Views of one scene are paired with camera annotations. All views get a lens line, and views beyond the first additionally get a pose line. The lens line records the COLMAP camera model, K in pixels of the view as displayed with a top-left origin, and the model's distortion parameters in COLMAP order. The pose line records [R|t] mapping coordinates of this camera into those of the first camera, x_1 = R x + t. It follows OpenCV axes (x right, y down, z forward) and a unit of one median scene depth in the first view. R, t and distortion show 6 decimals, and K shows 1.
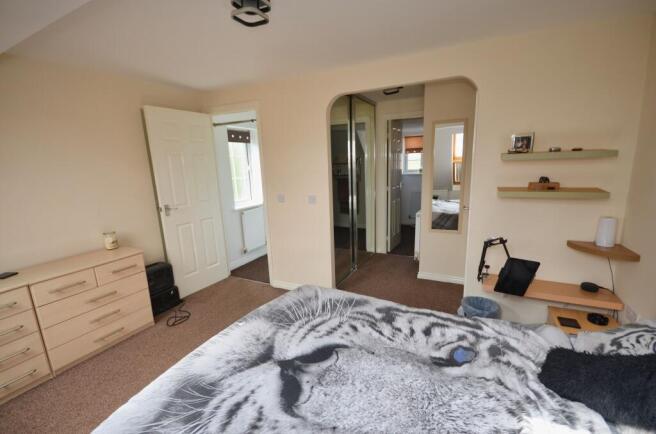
lens RADIAL K [[288.4, 0, 328.8], [0, 288.4, 218.9], [0, 0, 1]] dist [0.009624, -0.010692]
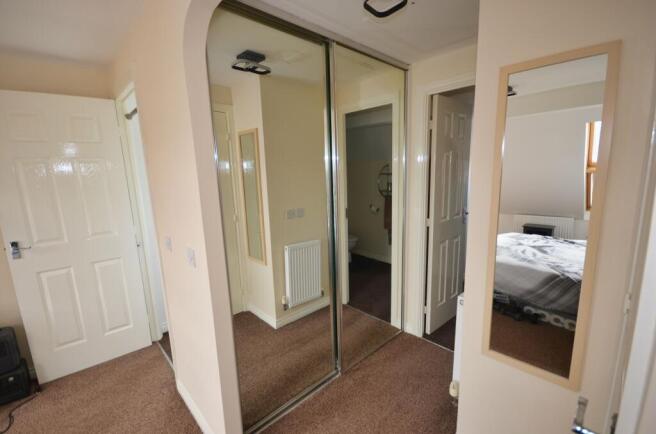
lens RADIAL K [[288.4, 0, 327.1], [0, 288.4, 220.9], [0, 0, 1]] dist [0.009624, -0.010692]
pose [[0.941123, 0.055296, -0.333513, 0.304198], [-0.061824, 0.998047, -0.008983, -0.131262], [0.332364, 0.029073, 0.942703, 0.622967]]
